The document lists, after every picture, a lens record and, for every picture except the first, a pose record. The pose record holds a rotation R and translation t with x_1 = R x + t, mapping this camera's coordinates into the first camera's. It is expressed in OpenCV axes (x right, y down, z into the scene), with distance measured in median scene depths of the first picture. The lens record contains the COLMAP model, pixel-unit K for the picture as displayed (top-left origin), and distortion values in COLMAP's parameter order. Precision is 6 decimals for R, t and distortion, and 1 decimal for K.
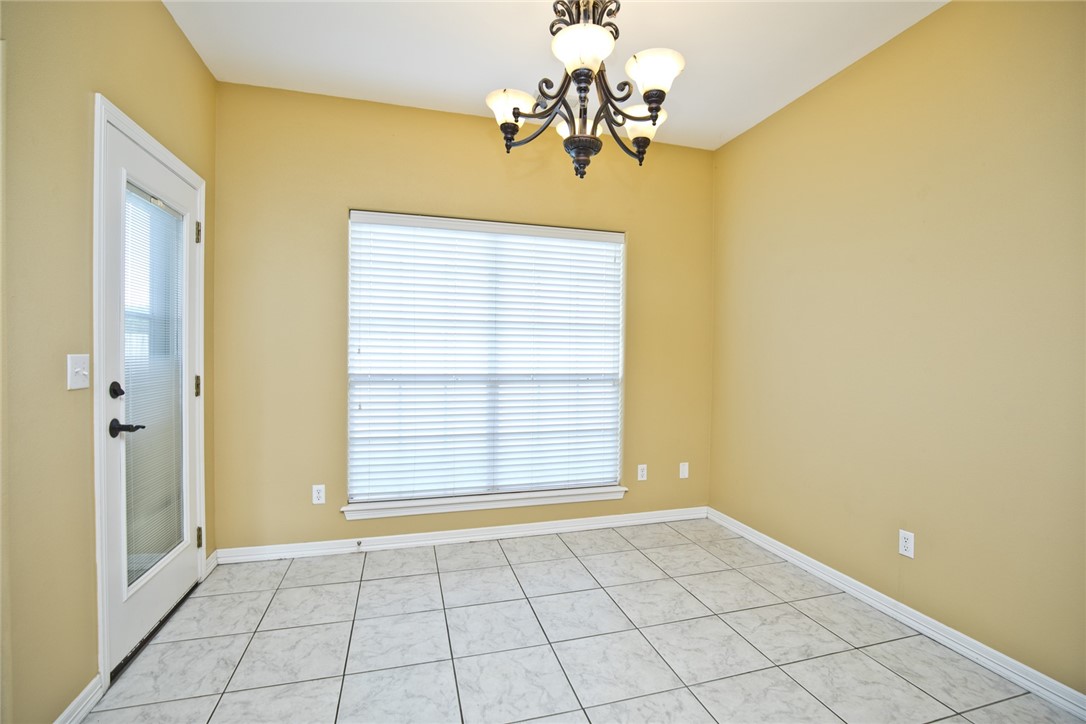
lens RADIAL K [[498.4, 0, 550.7], [0, 498.4, 356.7], [0, 0, 1]] dist [-0.032228, 0.004094]
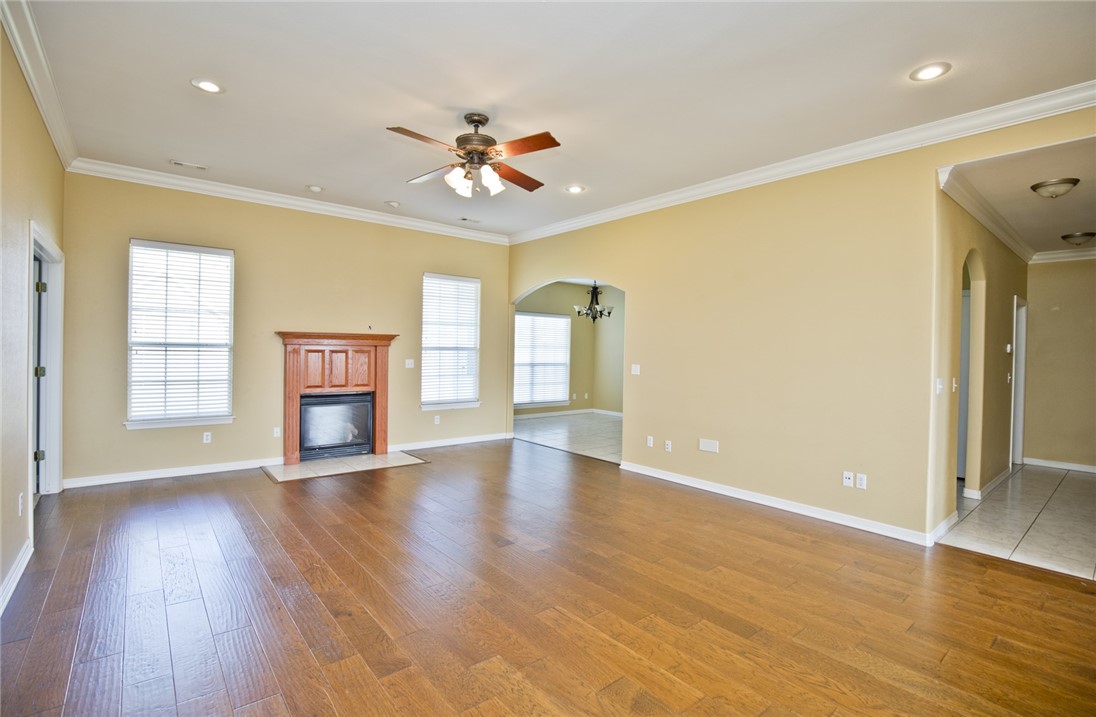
lens RADIAL K [[507.6, 0, 550.6], [0, 507.6, 353.9], [0, 0, 1]] dist [-0.035217, 0.008440]
pose [[0.921358, 0.004728, 0.388686, -1.299893], [-0.009009, 0.999917, 0.009192, -0.052725], [-0.388610, -0.011971, 0.921324, -1.991326]]
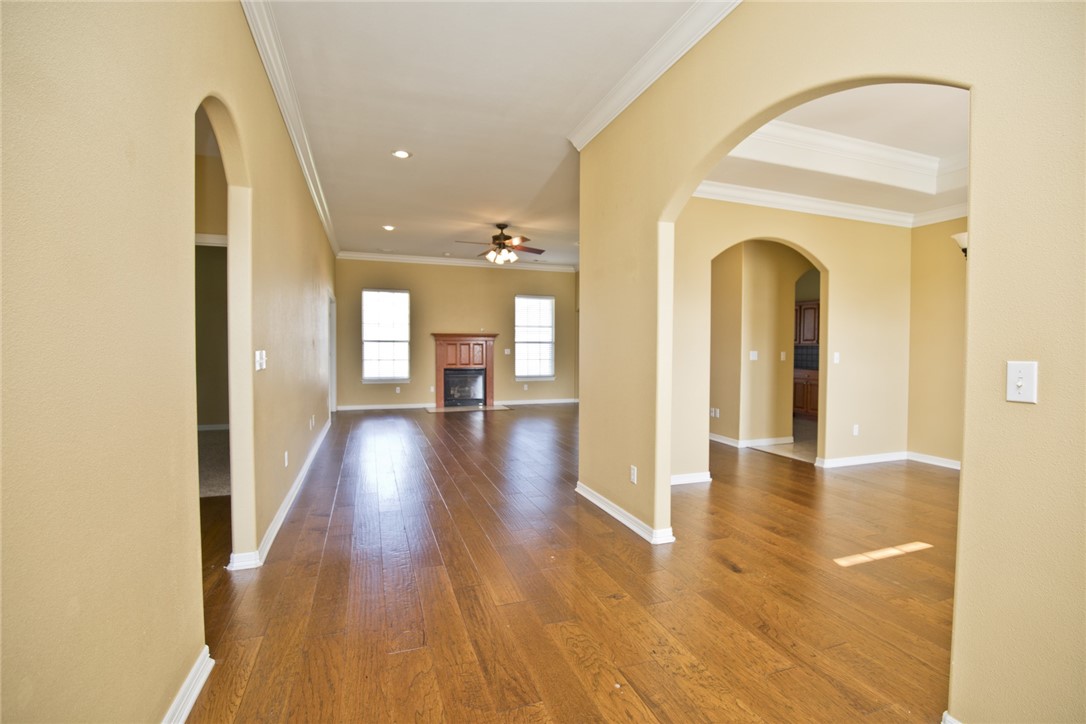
lens RADIAL K [[498.4, 0, 547.9], [0, 498.4, 370.8], [0, 0, 1]] dist [-0.032228, 0.004094]
pose [[0.998509, -0.004796, 0.054377, -0.917782], [0.002450, 0.999066, 0.043140, -0.001233], [-0.054533, -0.042942, 0.997588, -3.238402]]
